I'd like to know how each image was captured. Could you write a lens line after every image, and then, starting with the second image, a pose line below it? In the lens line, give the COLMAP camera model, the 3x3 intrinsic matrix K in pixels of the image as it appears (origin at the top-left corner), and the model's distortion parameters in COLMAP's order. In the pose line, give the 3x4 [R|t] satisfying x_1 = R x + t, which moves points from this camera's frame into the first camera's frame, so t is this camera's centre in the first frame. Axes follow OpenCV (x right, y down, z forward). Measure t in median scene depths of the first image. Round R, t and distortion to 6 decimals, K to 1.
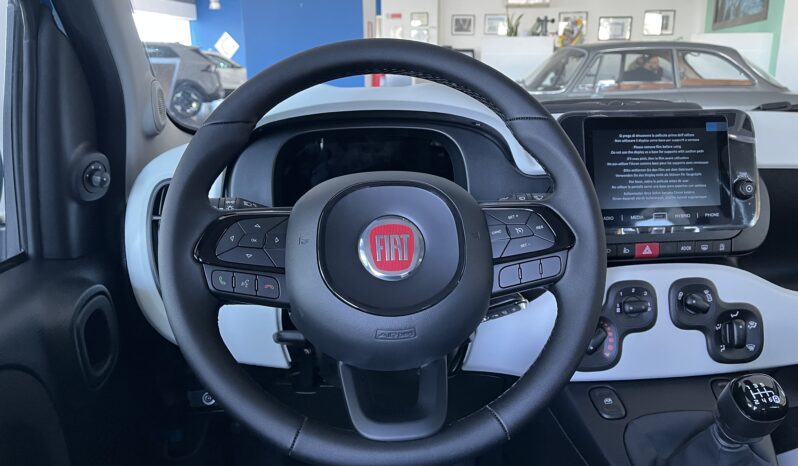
lens RADIAL K [[633.8, 0, 393.4], [0, 633.8, 232.0], [0, 0, 1]] dist [0.037164, -0.042909]
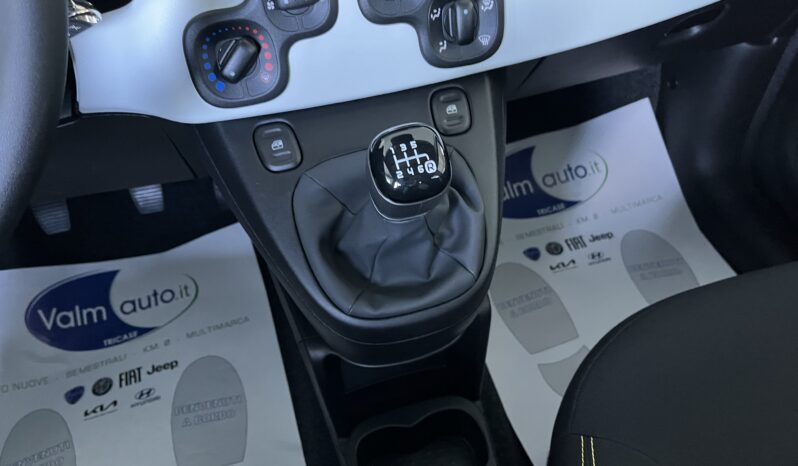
lens RADIAL K [[633.8, 0, 411.9], [0, 633.8, 248.7], [0, 0, 1]] dist [0.037164, -0.042909]
pose [[0.984291, -0.142365, 0.104422, 0.388017], [0.061584, 0.831138, 0.552645, -0.013124], [-0.165466, -0.537533, 0.826849, 0.341121]]
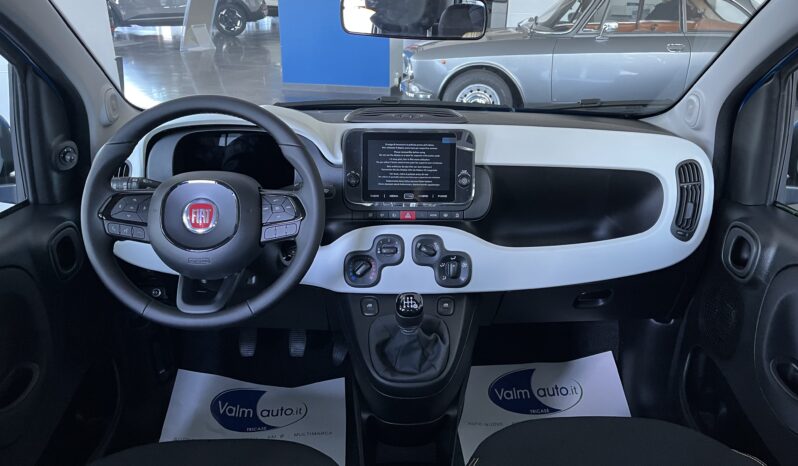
lens RADIAL K [[633.8, 0, 404.1], [0, 633.8, 232.5], [0, 0, 1]] dist [0.037164, -0.042909]
pose [[0.996439, 0.051707, -0.066595, 0.521087], [-0.042510, 0.990230, 0.132803, -0.145538], [0.072812, -0.129499, 0.988903, -0.600062]]
